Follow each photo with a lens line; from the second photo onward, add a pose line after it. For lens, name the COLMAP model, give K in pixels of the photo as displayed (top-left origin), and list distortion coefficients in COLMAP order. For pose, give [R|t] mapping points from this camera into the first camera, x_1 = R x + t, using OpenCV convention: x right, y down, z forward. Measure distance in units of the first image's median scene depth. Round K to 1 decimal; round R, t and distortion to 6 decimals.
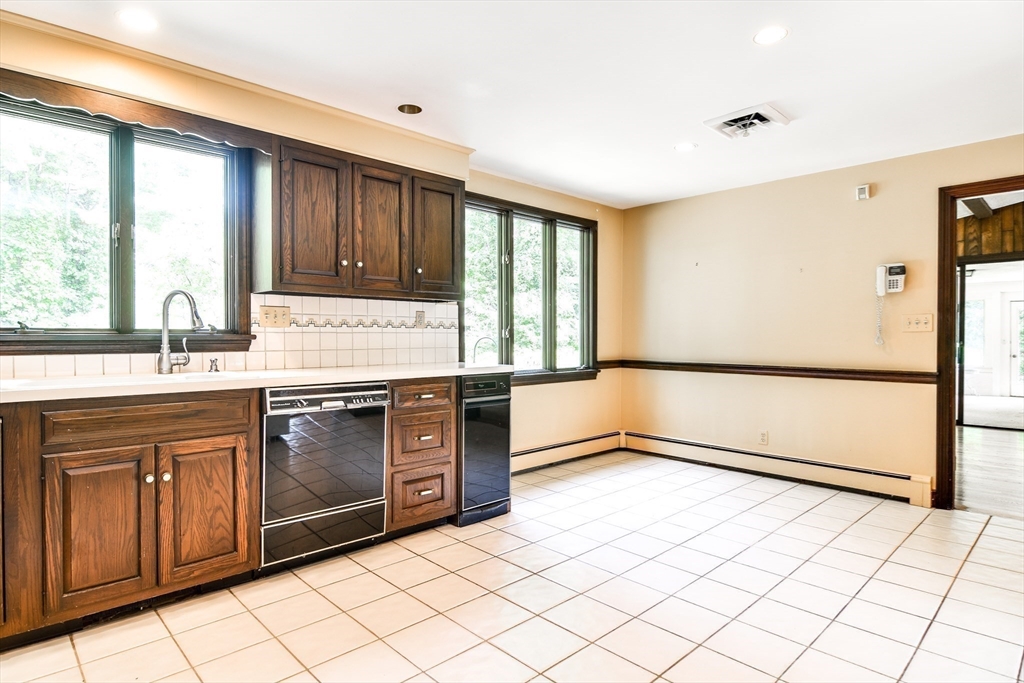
lens RADIAL K [[561.0, 0, 496.6], [0, 561.0, 339.4], [0, 0, 1]] dist [-0.002046, -0.002112]
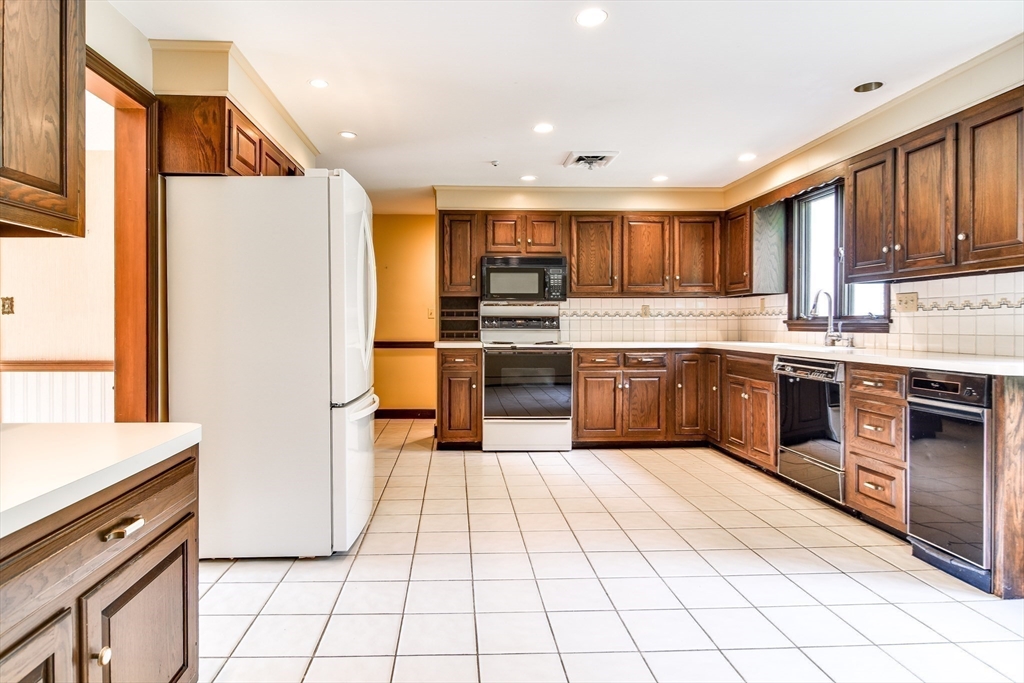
lens RADIAL K [[556.7, 0, 505.3], [0, 556.7, 328.8], [0, 0, 1]] dist [0.000283, -0.002386]
pose [[-0.615632, 0.007429, -0.787999, 0.974022], [-0.002778, 0.999929, 0.011598, 0.000675], [0.788029, 0.009329, -0.615568, 1.076926]]
